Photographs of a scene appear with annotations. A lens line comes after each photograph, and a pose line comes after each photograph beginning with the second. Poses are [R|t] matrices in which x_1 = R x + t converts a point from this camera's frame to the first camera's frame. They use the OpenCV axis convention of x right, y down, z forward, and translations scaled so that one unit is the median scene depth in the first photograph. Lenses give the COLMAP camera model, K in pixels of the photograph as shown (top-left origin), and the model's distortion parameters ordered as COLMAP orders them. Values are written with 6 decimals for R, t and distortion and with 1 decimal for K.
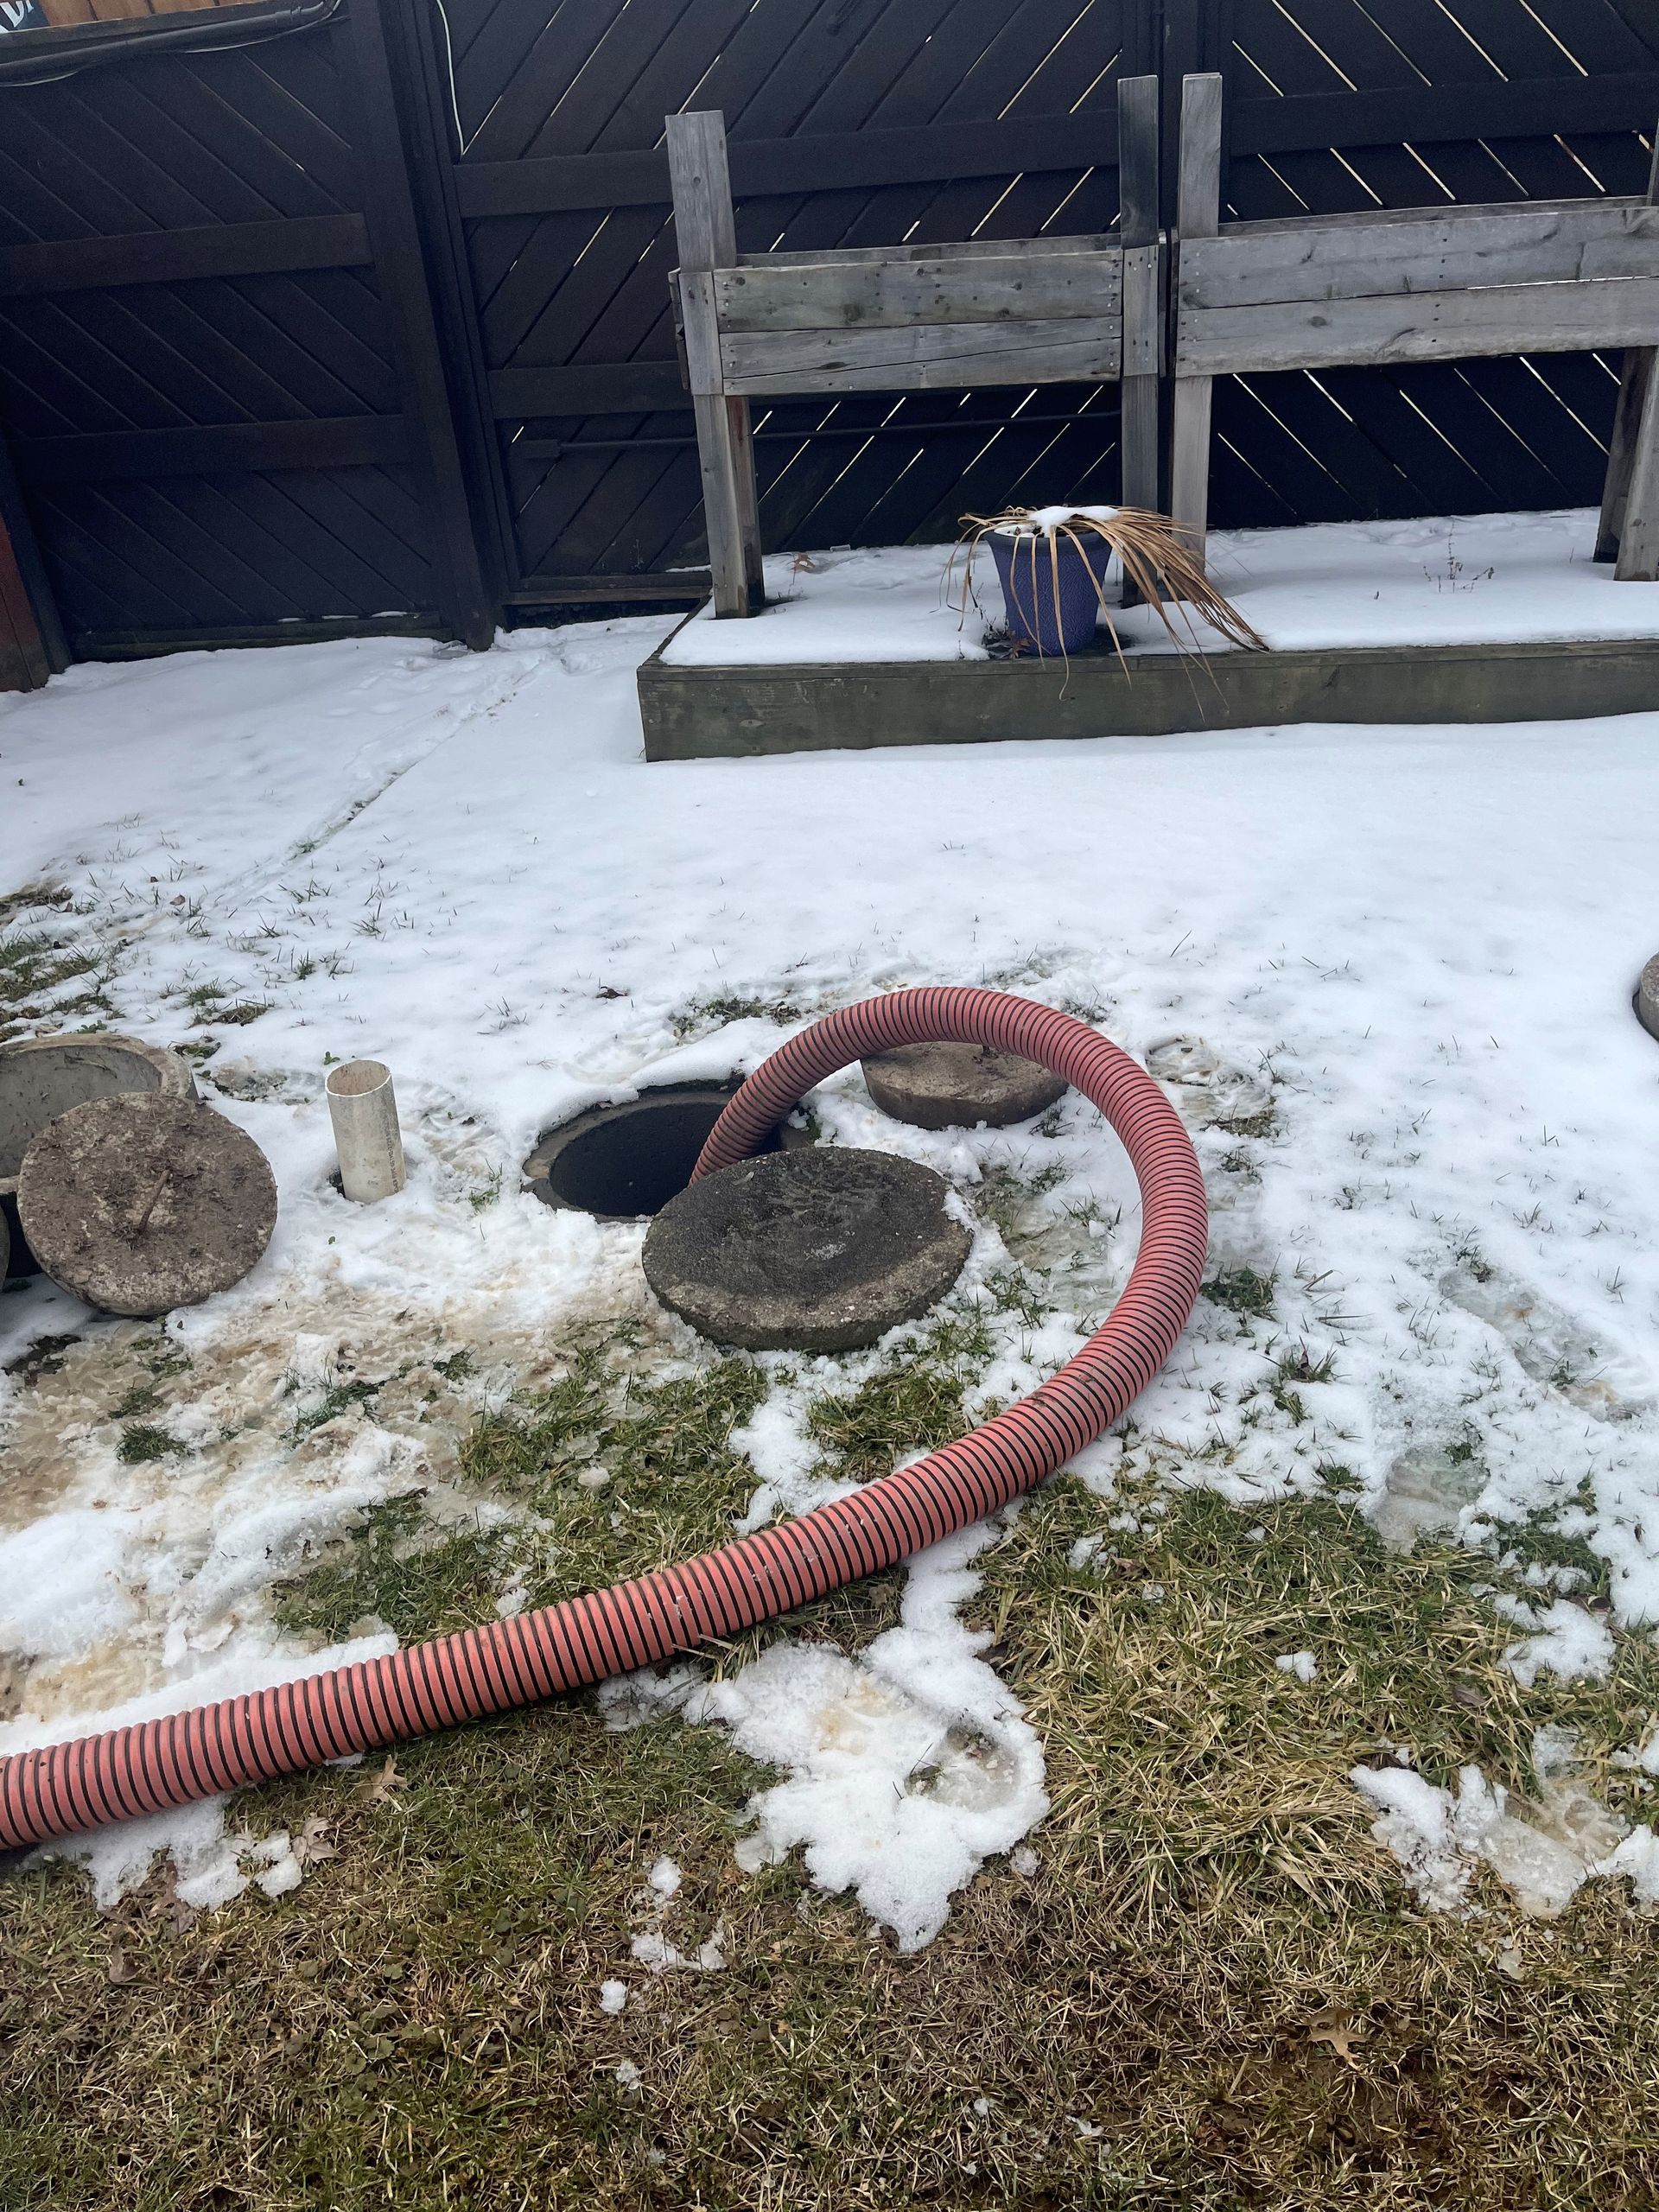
lens RADIAL K [[1687.7, 0, 829.5], [0, 1687.7, 1106.0], [0, 0, 1]] dist [0.062021, -0.082806]
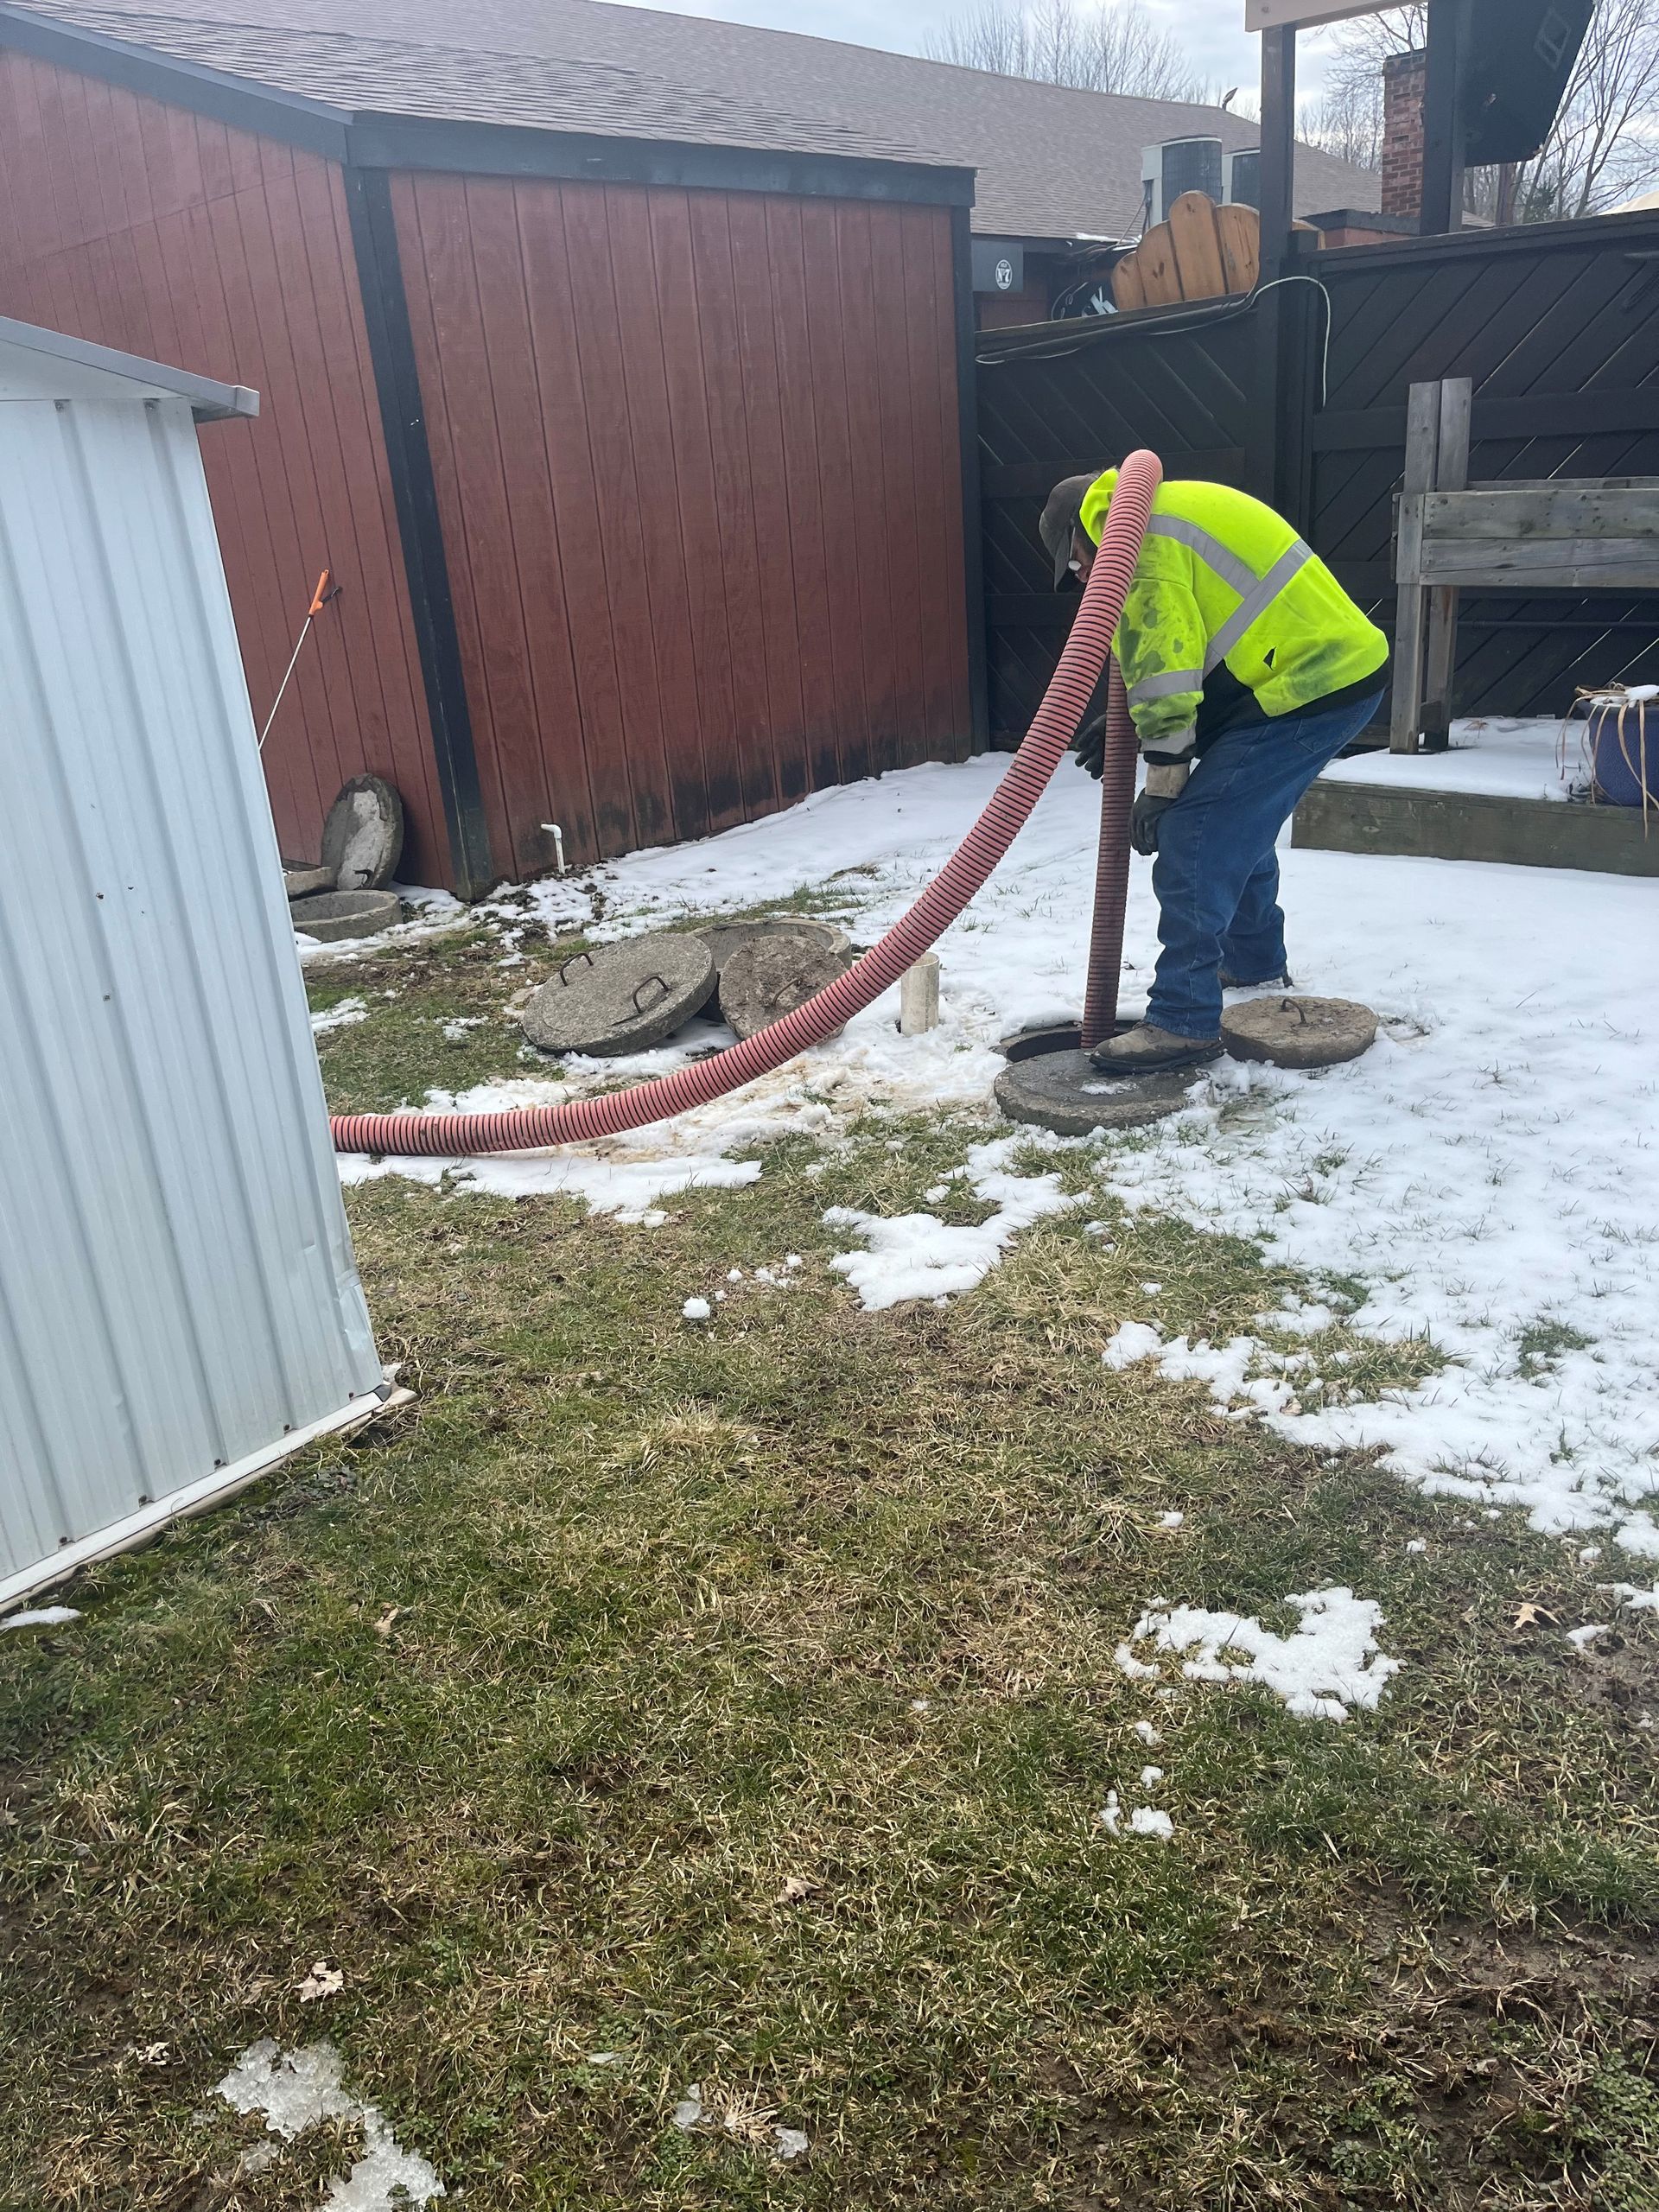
lens RADIAL K [[1687.7, 0, 829.5], [0, 1687.7, 1106.0], [0, 0, 1]] dist [0.062021, -0.082806]
pose [[0.809149, 0.221765, -0.544149, 0.387123], [-0.274956, 0.961305, -0.017086, 0.115761], [0.519304, 0.163442, 0.838815, -0.270744]]
